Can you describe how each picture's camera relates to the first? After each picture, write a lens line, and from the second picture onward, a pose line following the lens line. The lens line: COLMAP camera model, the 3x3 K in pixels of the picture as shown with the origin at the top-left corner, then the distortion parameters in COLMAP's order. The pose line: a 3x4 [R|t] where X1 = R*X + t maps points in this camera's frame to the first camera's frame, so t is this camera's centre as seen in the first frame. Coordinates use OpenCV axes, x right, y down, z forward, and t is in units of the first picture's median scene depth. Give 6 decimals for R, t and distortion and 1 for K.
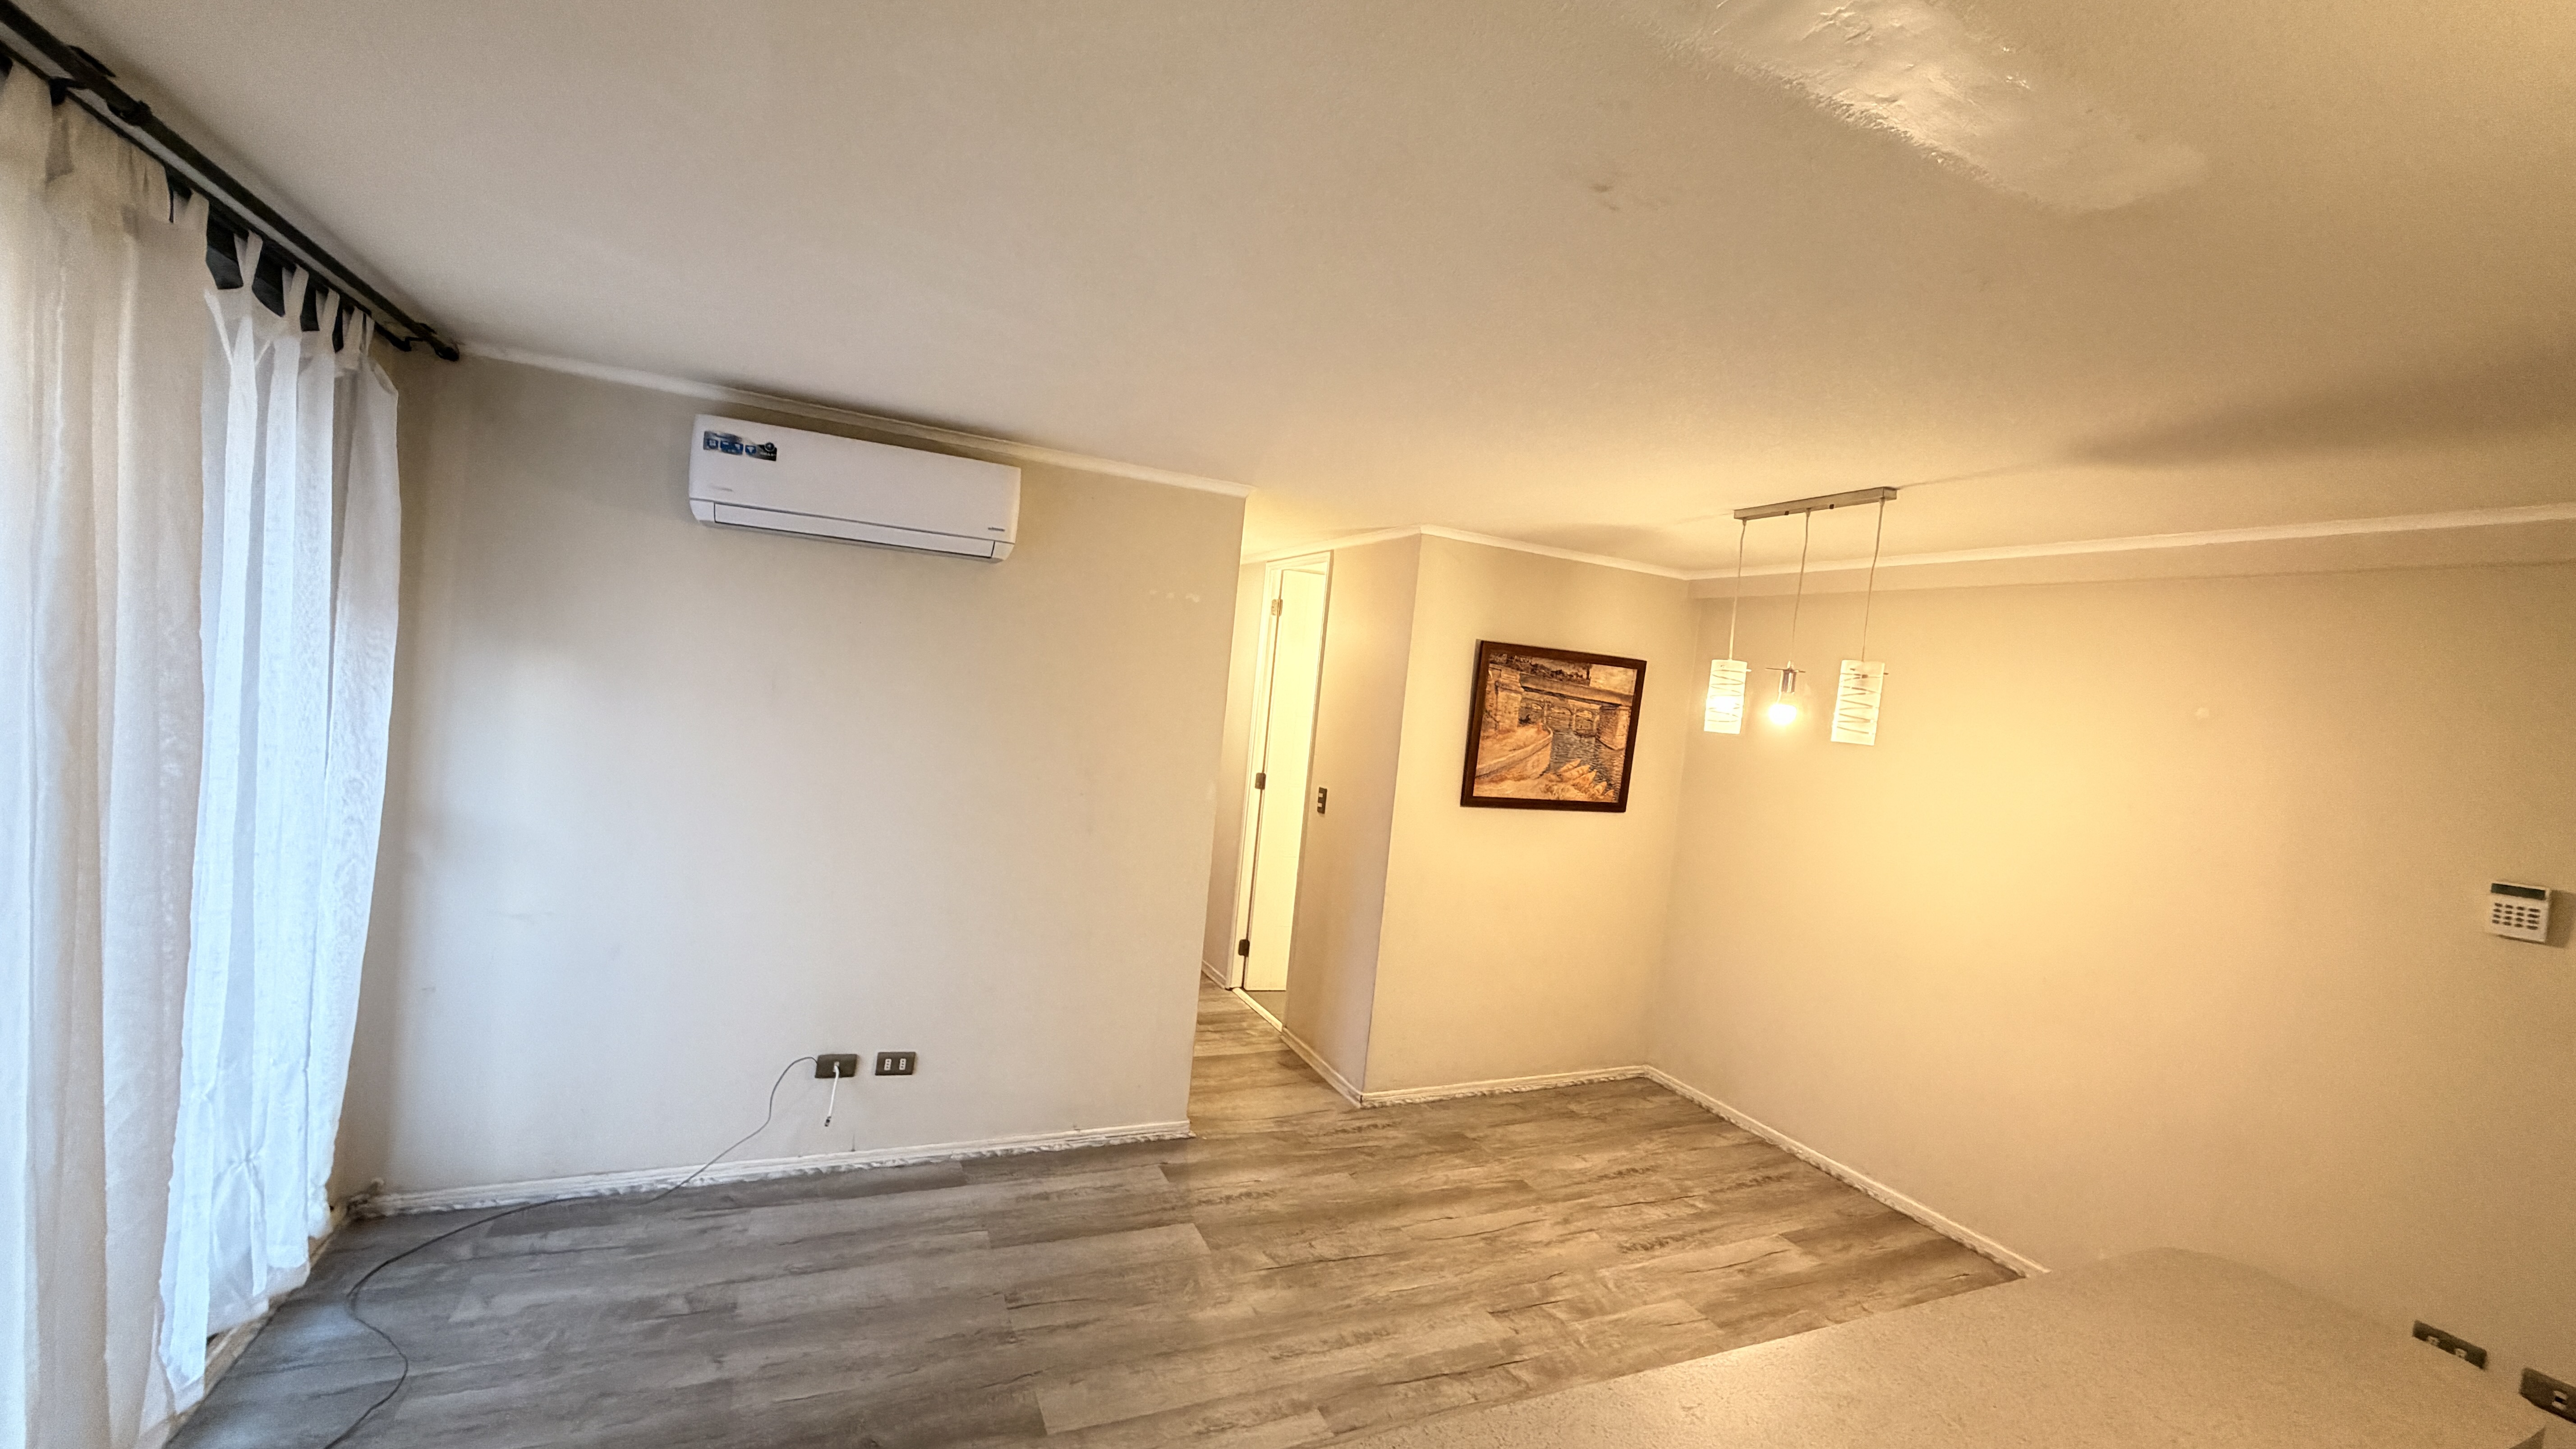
lens RADIAL K [[1020.8, 0, 1304.8], [0, 1020.8, 725.8], [0, 0, 1]] dist [0.000606, -0.000275]
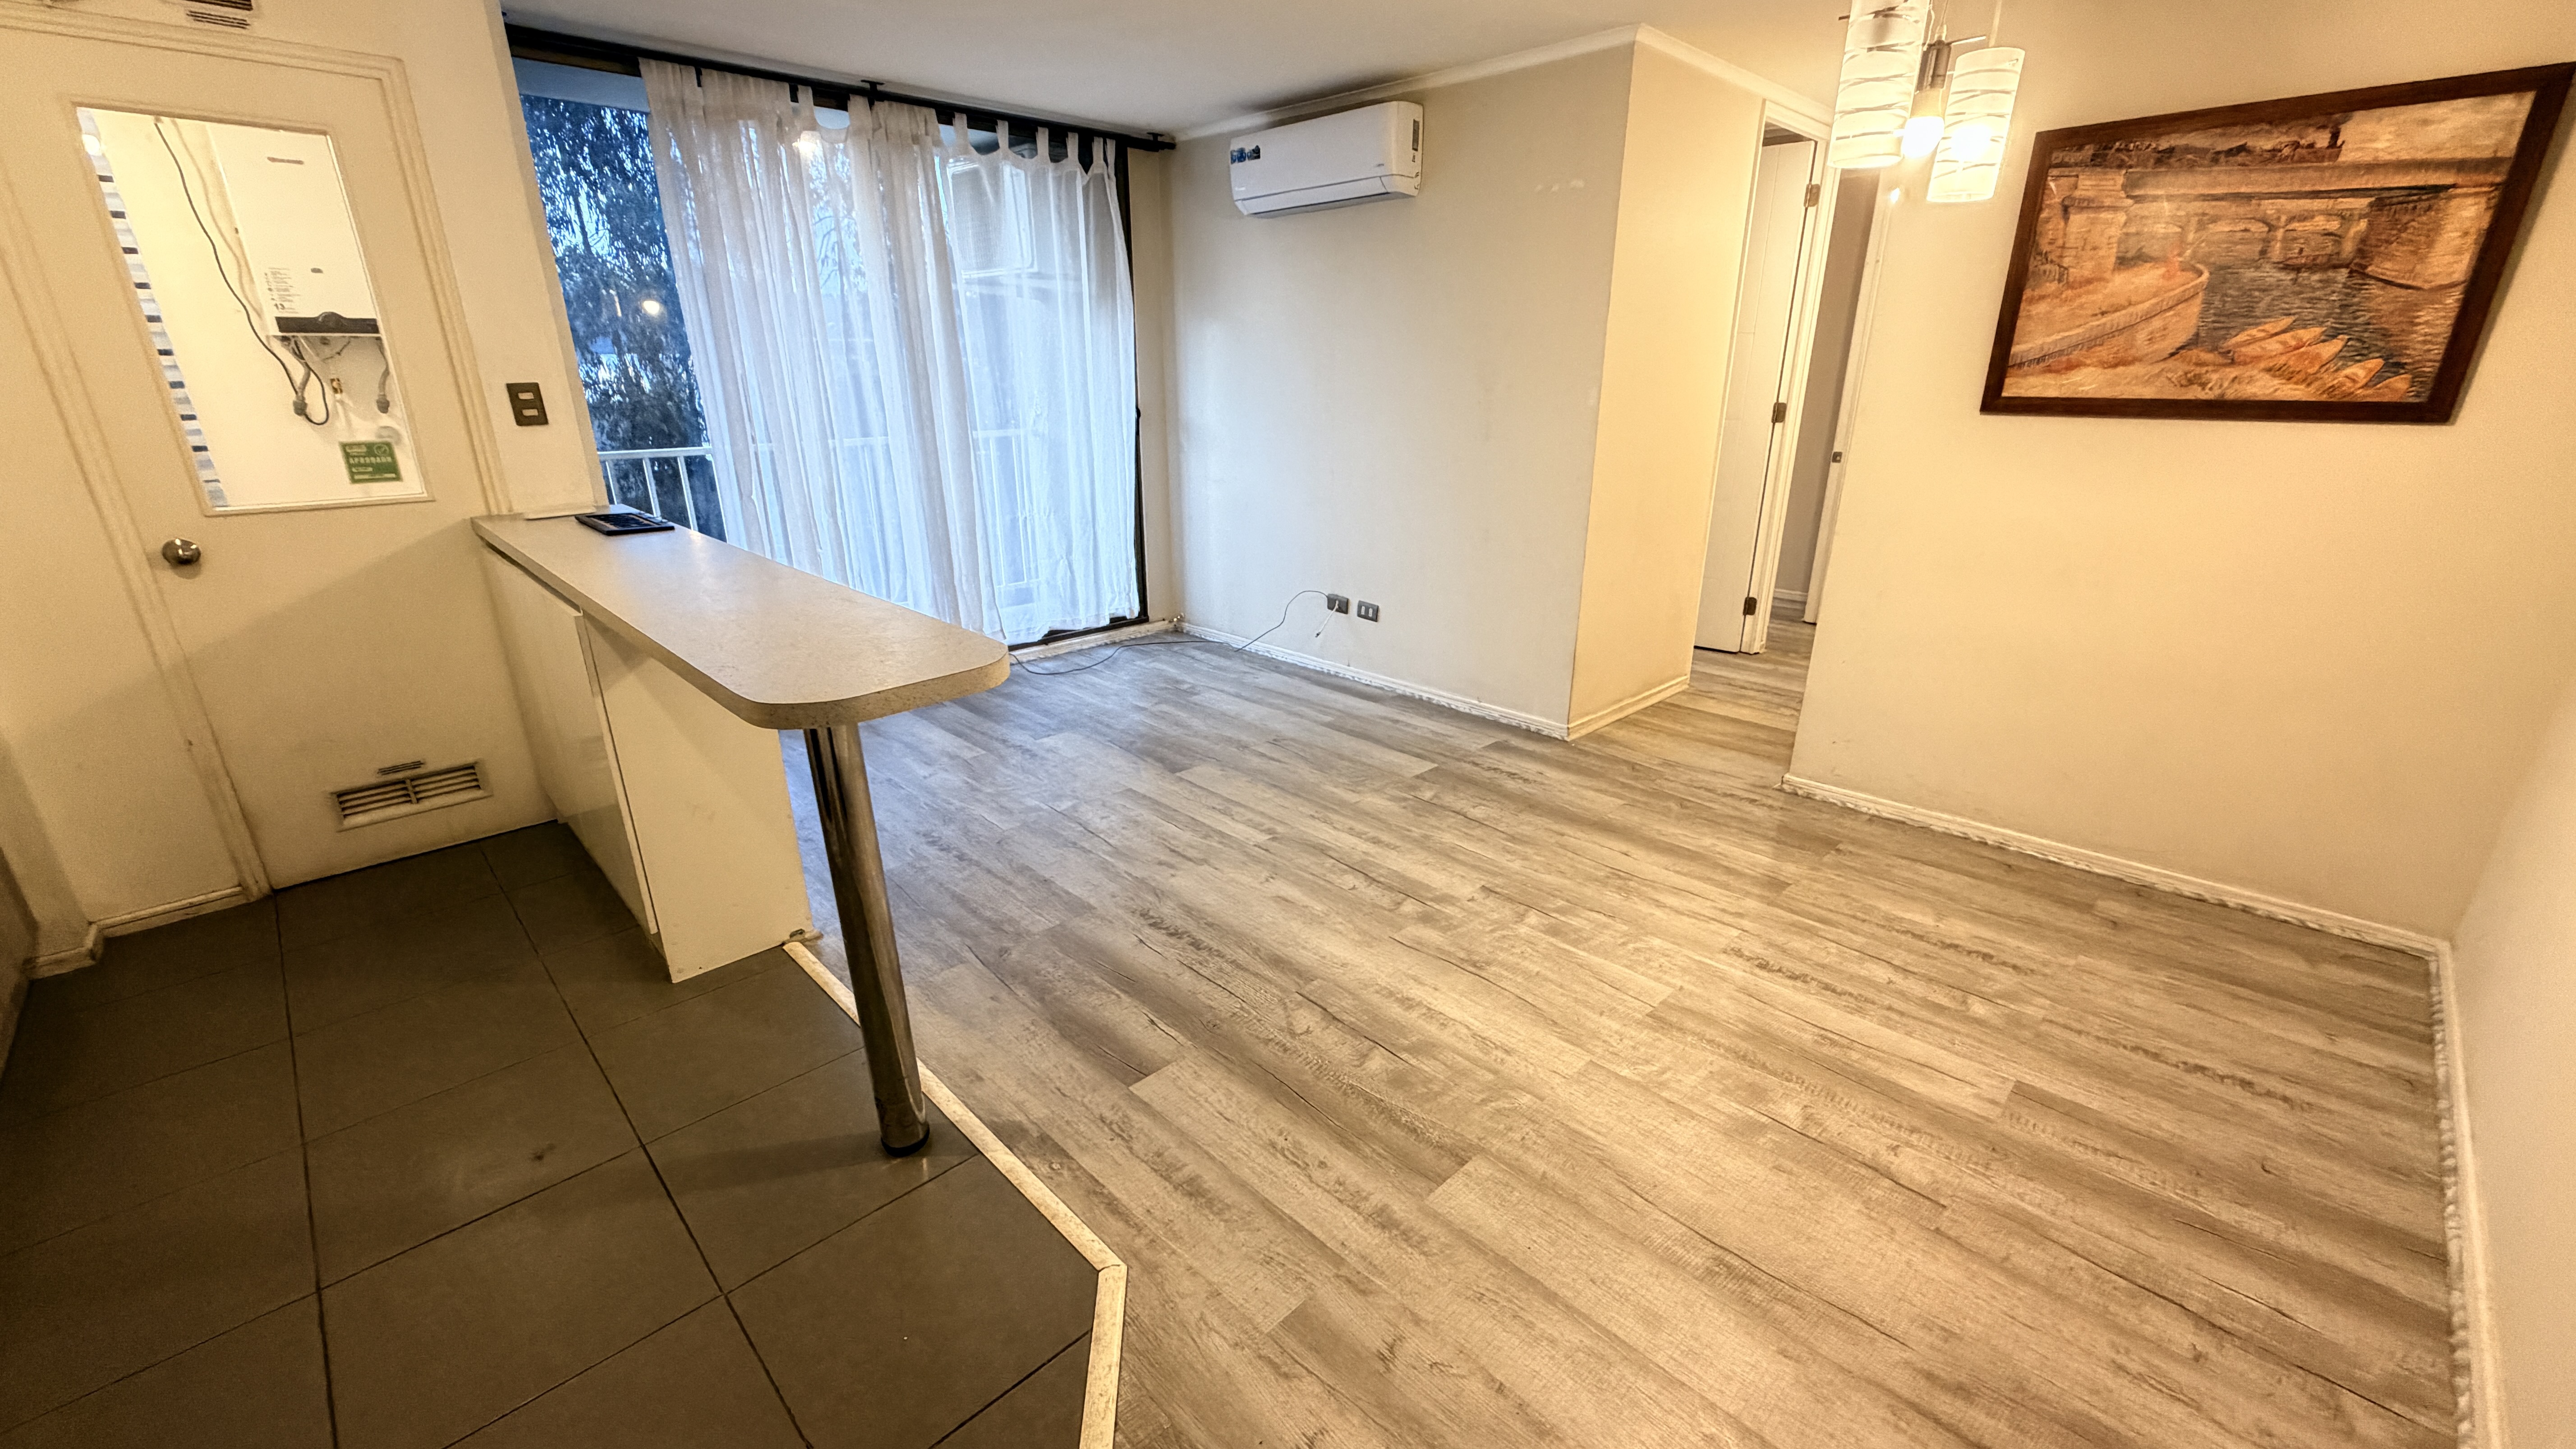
lens RADIAL K [[1020.8, 0, 1268.1], [0, 1020.8, 722.6], [0, 0, 1]] dist [0.000606, -0.000275]
pose [[0.331981, 0.218085, -0.917729, 0.732351], [-0.004718, 0.973279, 0.229579, 0.138533], [0.943274, -0.071886, 0.324139, 0.356370]]
